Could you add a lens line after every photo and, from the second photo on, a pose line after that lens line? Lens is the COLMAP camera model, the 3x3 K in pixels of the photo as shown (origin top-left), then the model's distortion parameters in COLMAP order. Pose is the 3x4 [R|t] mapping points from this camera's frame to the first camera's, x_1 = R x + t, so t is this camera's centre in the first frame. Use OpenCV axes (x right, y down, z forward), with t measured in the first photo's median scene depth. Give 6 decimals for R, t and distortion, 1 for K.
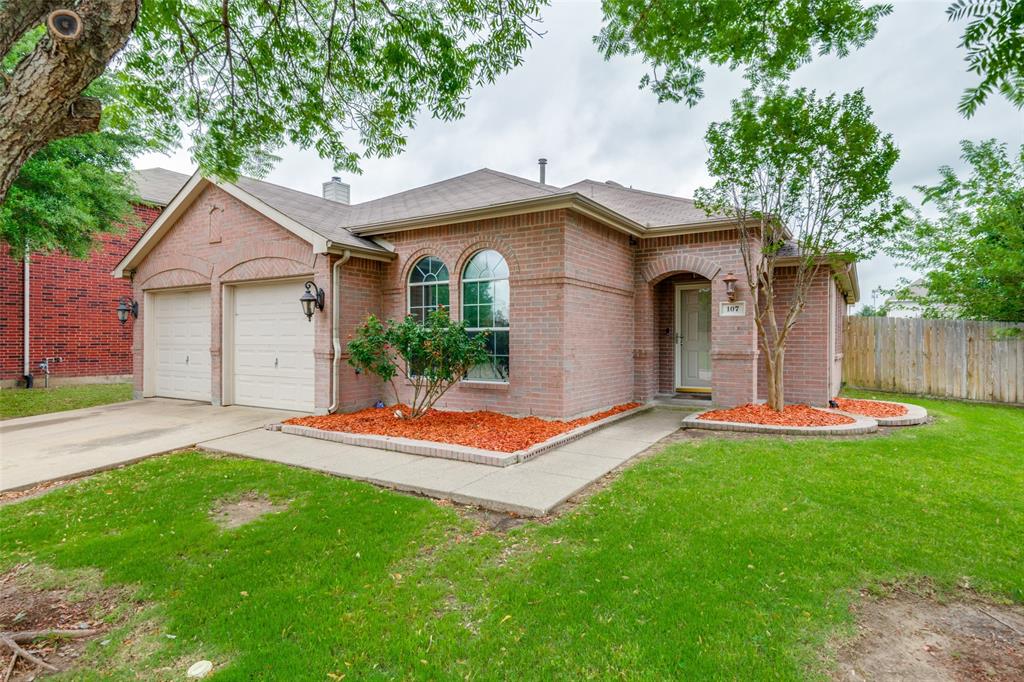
lens RADIAL K [[545.8, 0, 512.0], [0, 545.8, 341.0], [0, 0, 1]] dist [0.027113, -0.000301]
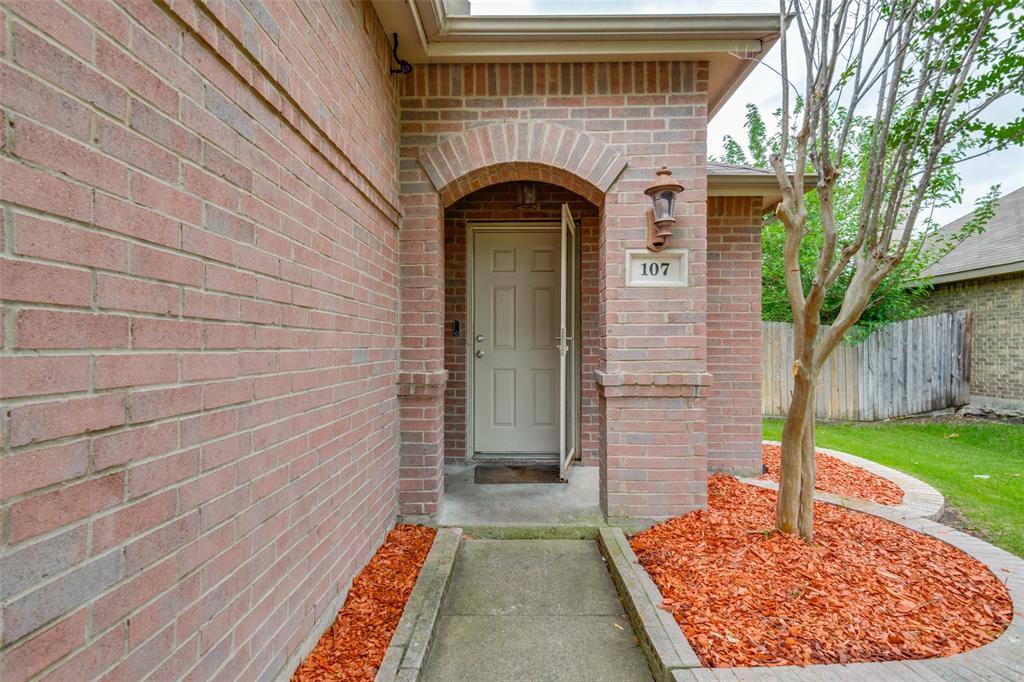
lens RADIAL K [[545.8, 0, 512.0], [0, 545.8, 341.0], [0, 0, 1]] dist [0.027113, -0.000301]
pose [[0.855028, -0.000174, 0.518582, 0.104975], [0.003033, 0.999985, -0.004667, -0.004966], [-0.518573, 0.005563, 0.855015, 0.686013]]
